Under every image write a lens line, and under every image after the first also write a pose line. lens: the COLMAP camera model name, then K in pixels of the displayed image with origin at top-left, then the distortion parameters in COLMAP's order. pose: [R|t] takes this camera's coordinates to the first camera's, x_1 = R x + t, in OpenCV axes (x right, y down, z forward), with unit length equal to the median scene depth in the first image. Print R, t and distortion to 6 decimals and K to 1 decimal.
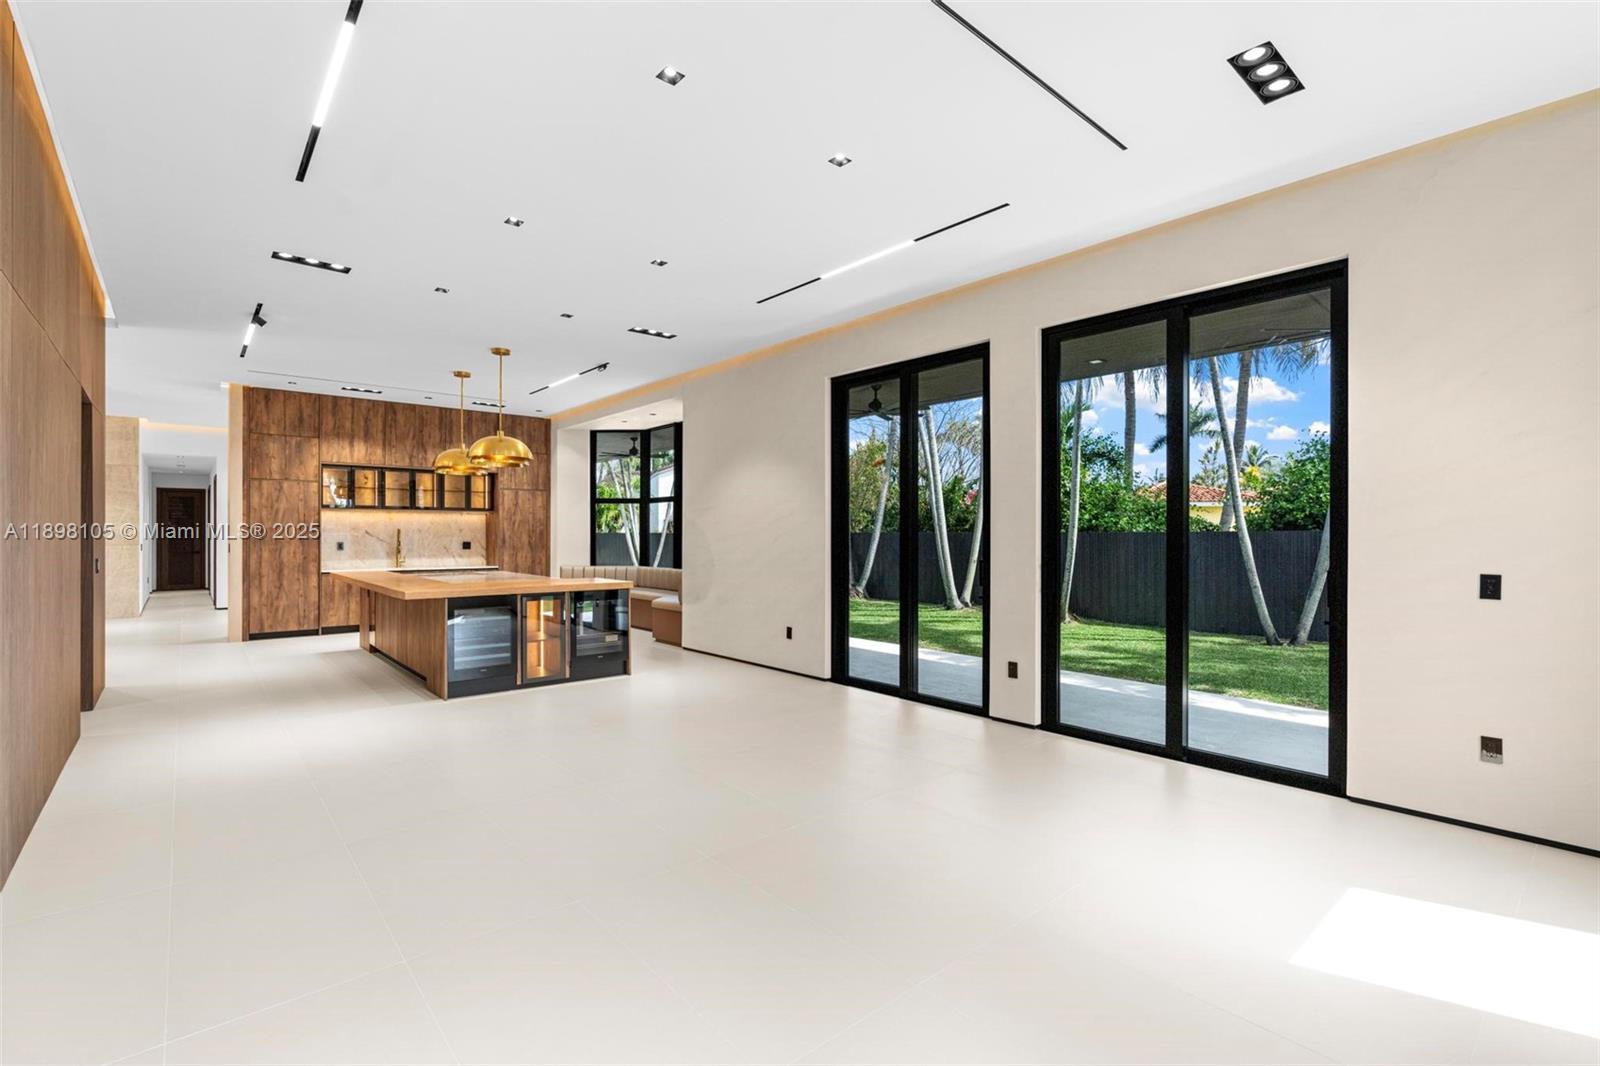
lens RADIAL K [[724.0, 0, 800.0], [0, 724.0, 533.0], [0, 0, 1]] dist [0.008232, 0.000409]
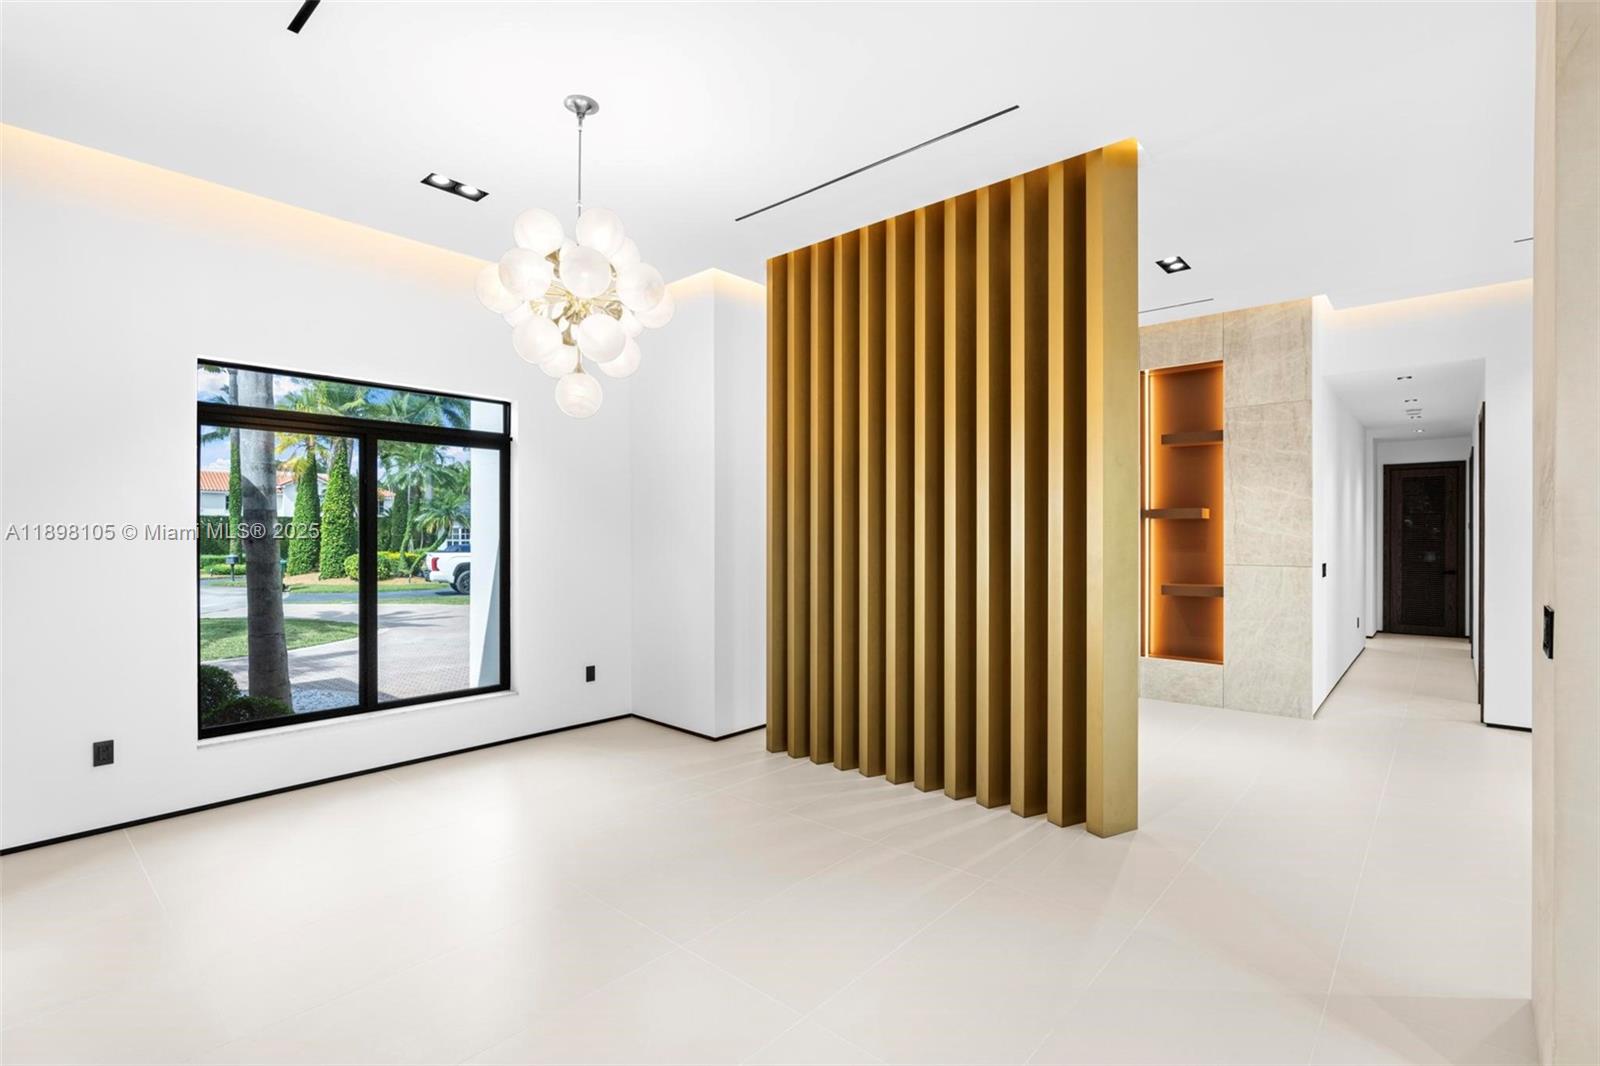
lens RADIAL K [[726.6, 0, 800.0], [0, 726.6, 533.0], [0, 0, 1]] dist [-0.002609, -0.000430]
pose [[0.135347, 0.001191, -0.990798, -0.347328], [-0.001675, 0.999998, 0.000973, -0.004103], [0.990797, 0.001528, 0.135349, 0.435278]]
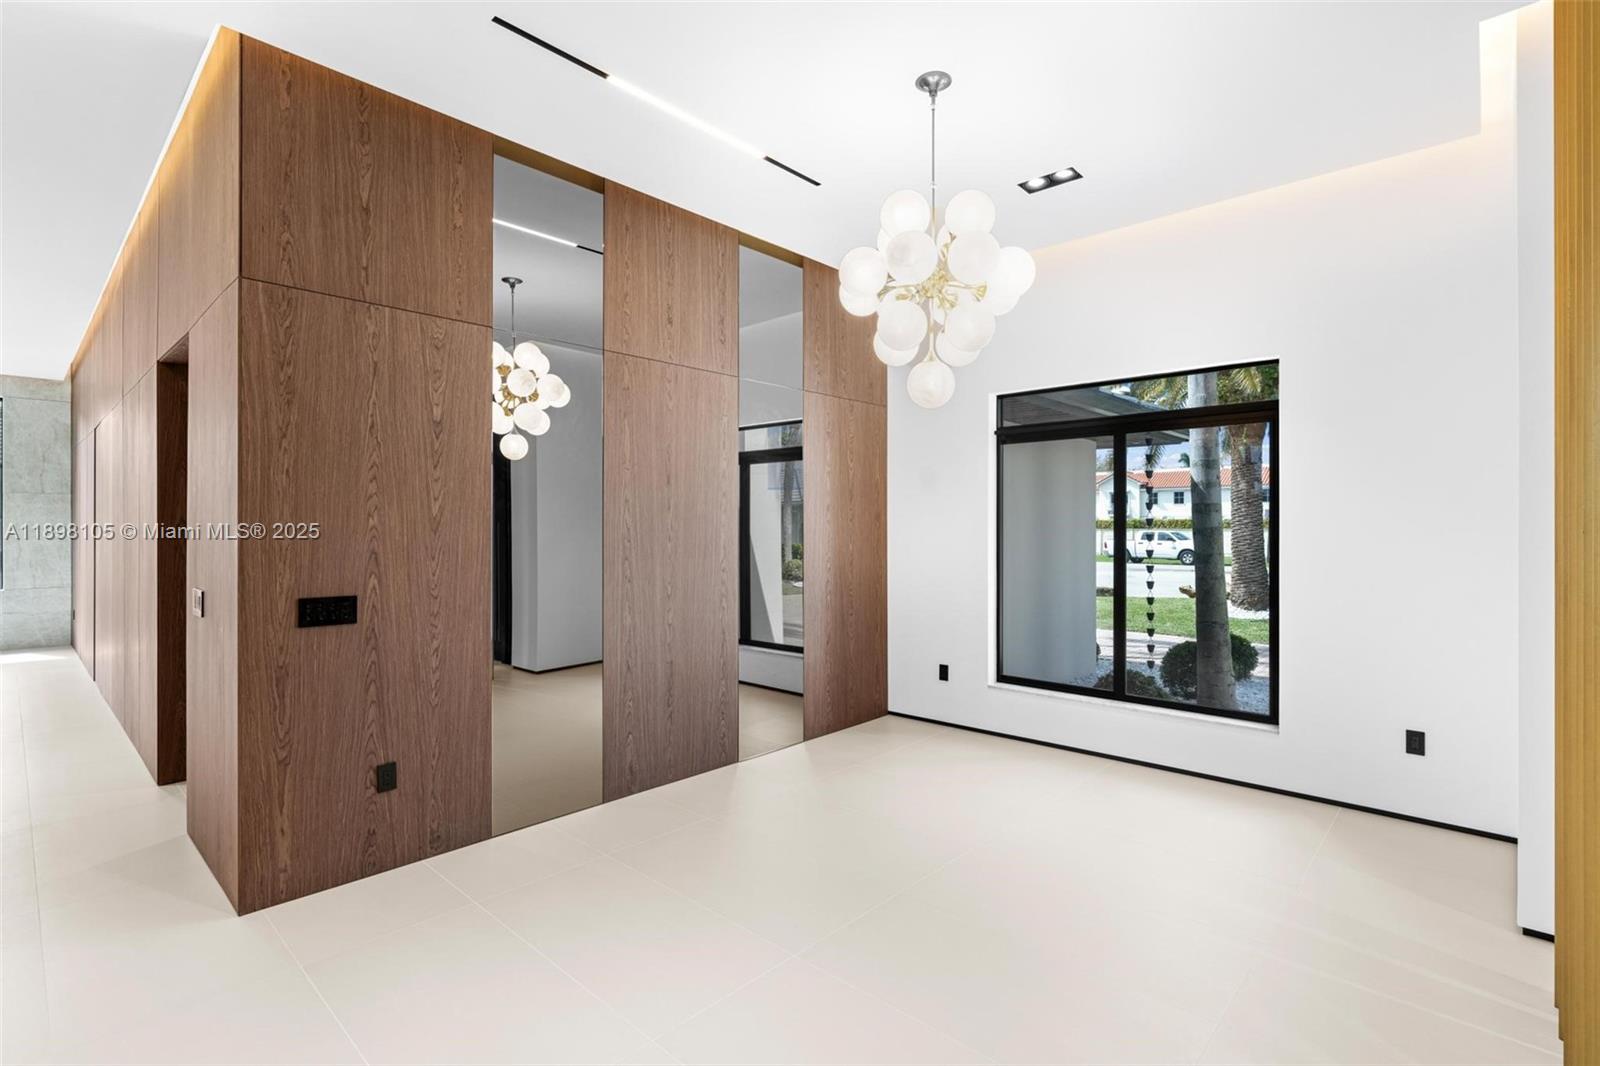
lens RADIAL K [[758.5, 0, 800.0], [0, 758.5, 533.0], [0, 0, 1]] dist [0.000466, 0.000083]
pose [[-0.993884, 0.001275, -0.110424, -0.938473], [0.000398, 0.999968, 0.007965, 0.000388], [0.110430, 0.007873, -0.993853, 1.095395]]
